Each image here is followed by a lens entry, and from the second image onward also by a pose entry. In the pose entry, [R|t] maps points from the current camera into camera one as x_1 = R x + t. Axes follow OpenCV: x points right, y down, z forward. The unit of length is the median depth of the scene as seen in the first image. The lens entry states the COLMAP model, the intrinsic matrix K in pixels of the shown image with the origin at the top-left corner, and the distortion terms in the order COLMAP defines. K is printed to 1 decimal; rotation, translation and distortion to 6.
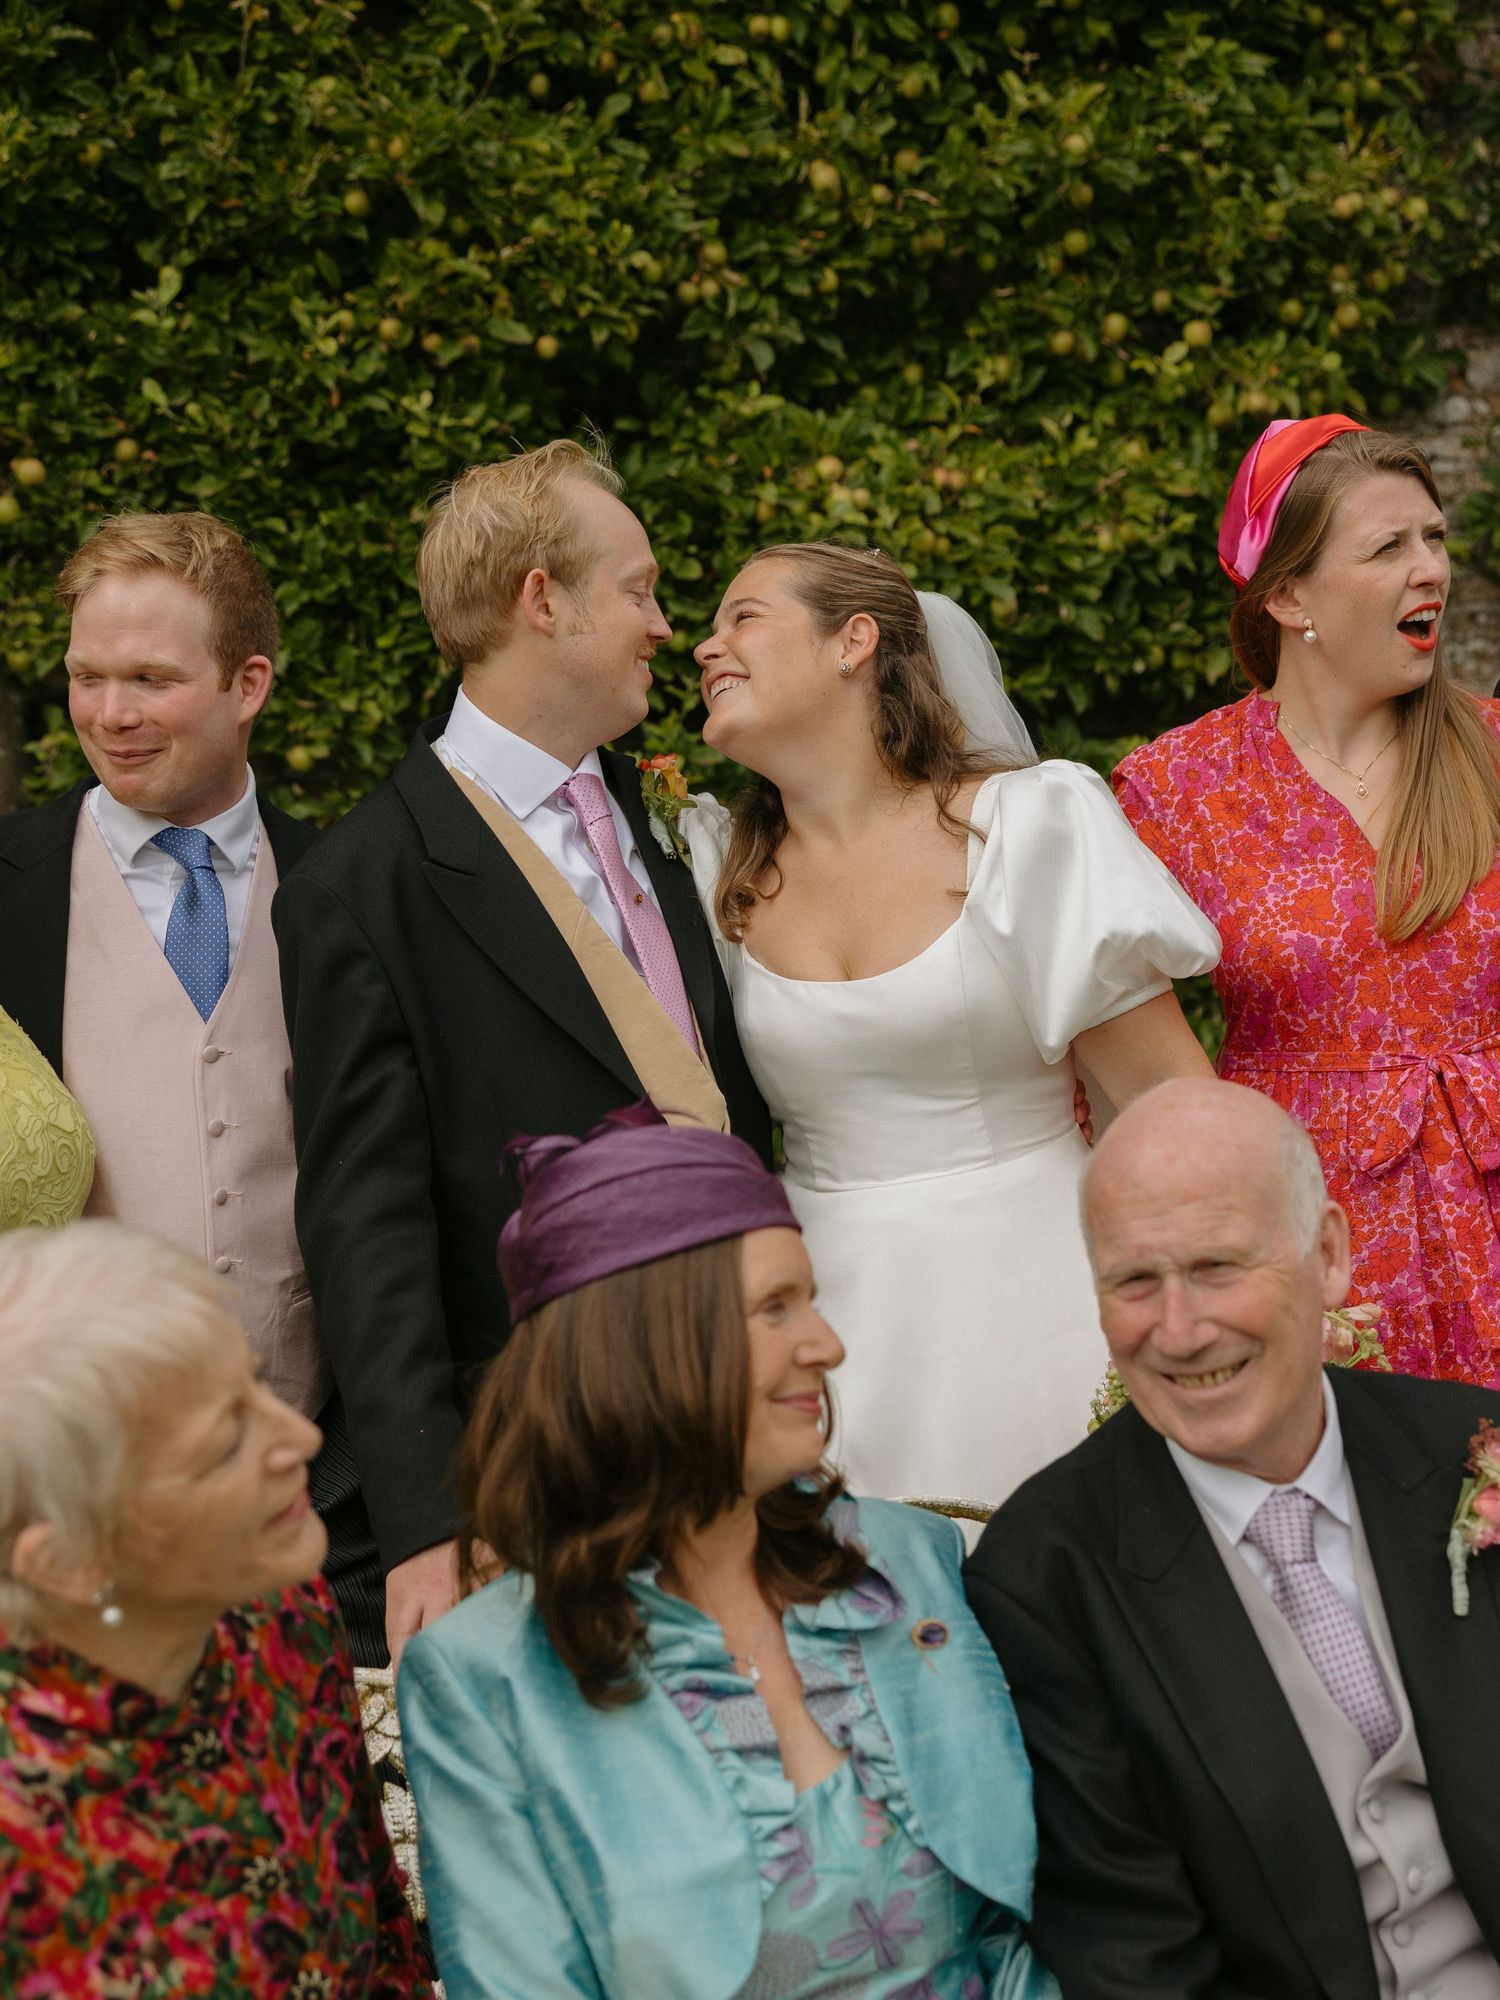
lens RADIAL K [[2830.8, 0, 732.9], [0, 2830.8, 1087.8], [0, 0, 1]] dist [0.014645, 0.000000]
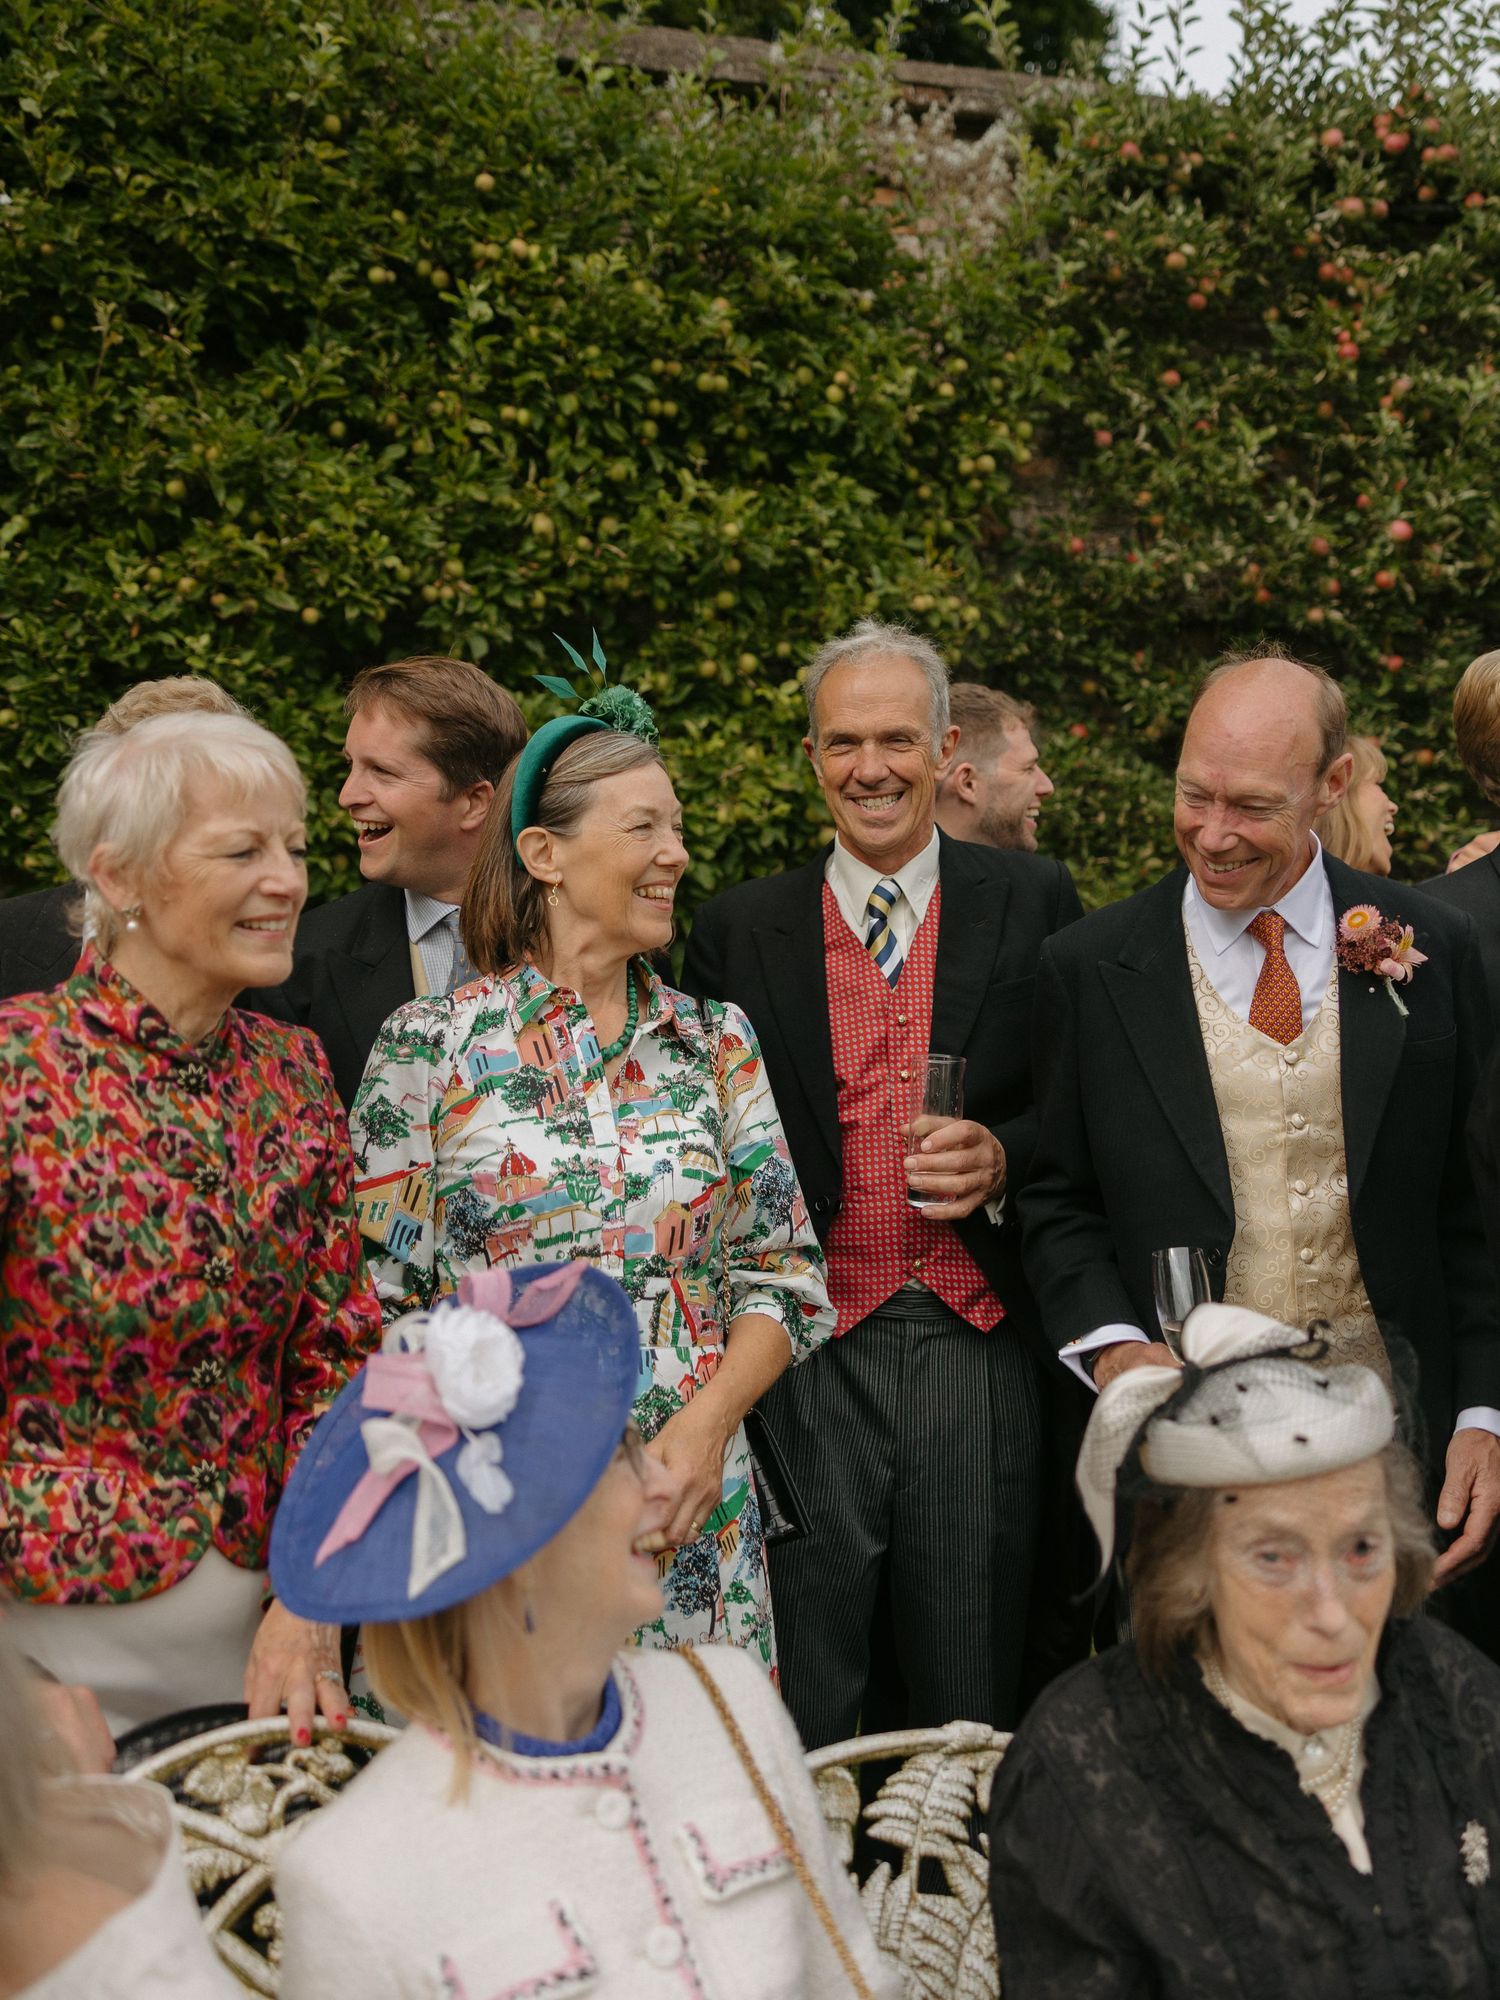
lens RADIAL K [[1830.1, 0, 778.7], [0, 1830.1, 850.9], [0, 0, 1]] dist [0.010700, 0.000000]
pose [[0.984899, 0.121895, 0.122949, 0.054482], [-0.098771, 0.978836, -0.179232, -0.025755], [-0.142194, 0.164382, 0.976094, 0.162737]]
